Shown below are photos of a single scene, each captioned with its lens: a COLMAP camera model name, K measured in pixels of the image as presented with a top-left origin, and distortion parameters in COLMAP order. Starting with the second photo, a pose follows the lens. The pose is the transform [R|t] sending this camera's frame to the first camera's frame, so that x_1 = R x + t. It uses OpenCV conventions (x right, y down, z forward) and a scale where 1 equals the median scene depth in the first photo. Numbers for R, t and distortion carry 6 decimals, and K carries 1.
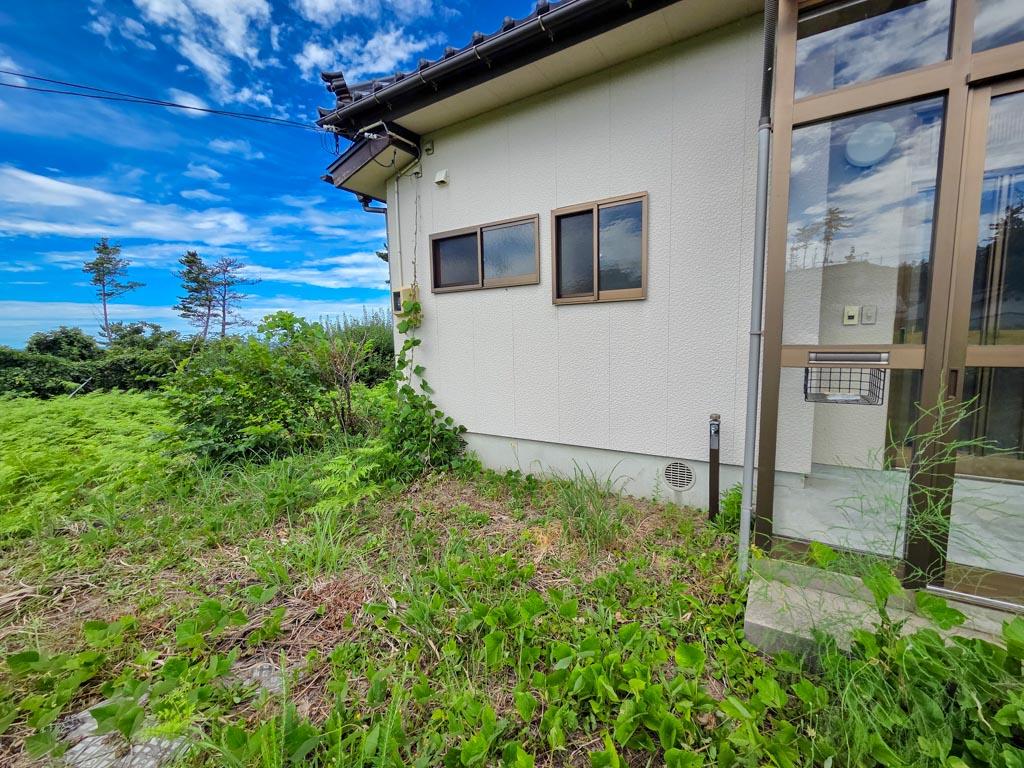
lens RADIAL K [[417.5, 0, 508.3], [0, 417.5, 386.3], [0, 0, 1]] dist [0.001045, -0.000441]
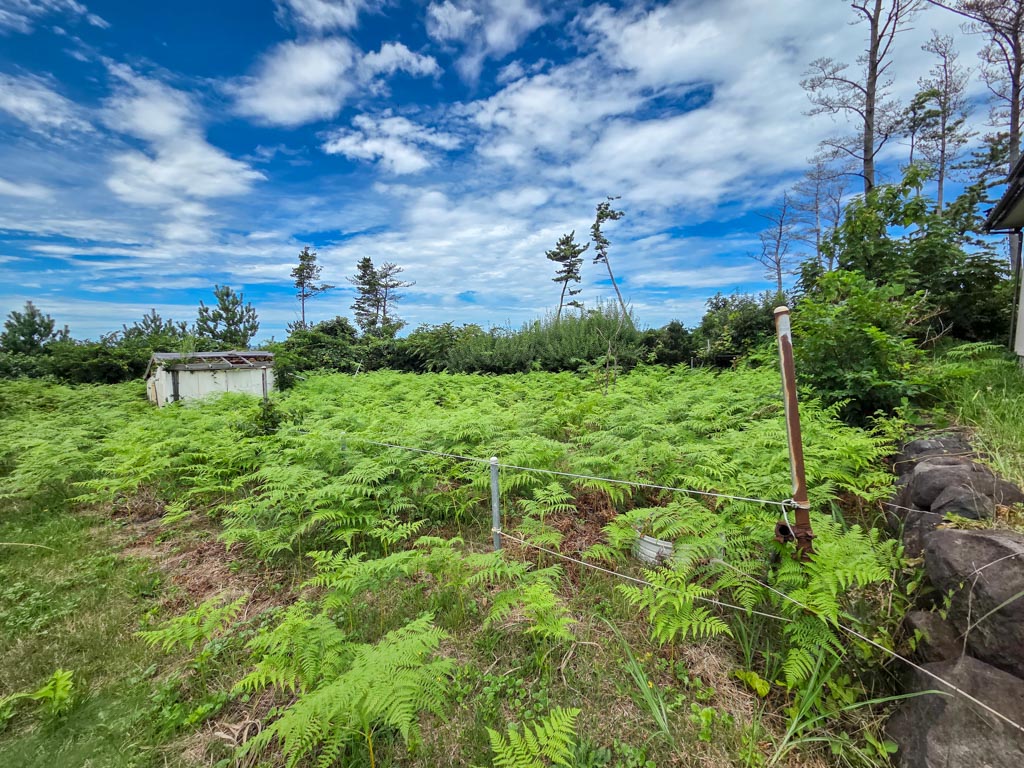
lens RADIAL K [[417.5, 0, 510.3], [0, 417.5, 380.3], [0, 0, 1]] dist [0.001045, -0.000441]
pose [[0.978967, 0.033314, -0.201278, -1.198556], [-0.038664, 0.998994, -0.022703, 0.154336], [0.200319, 0.030007, 0.979271, -0.158945]]
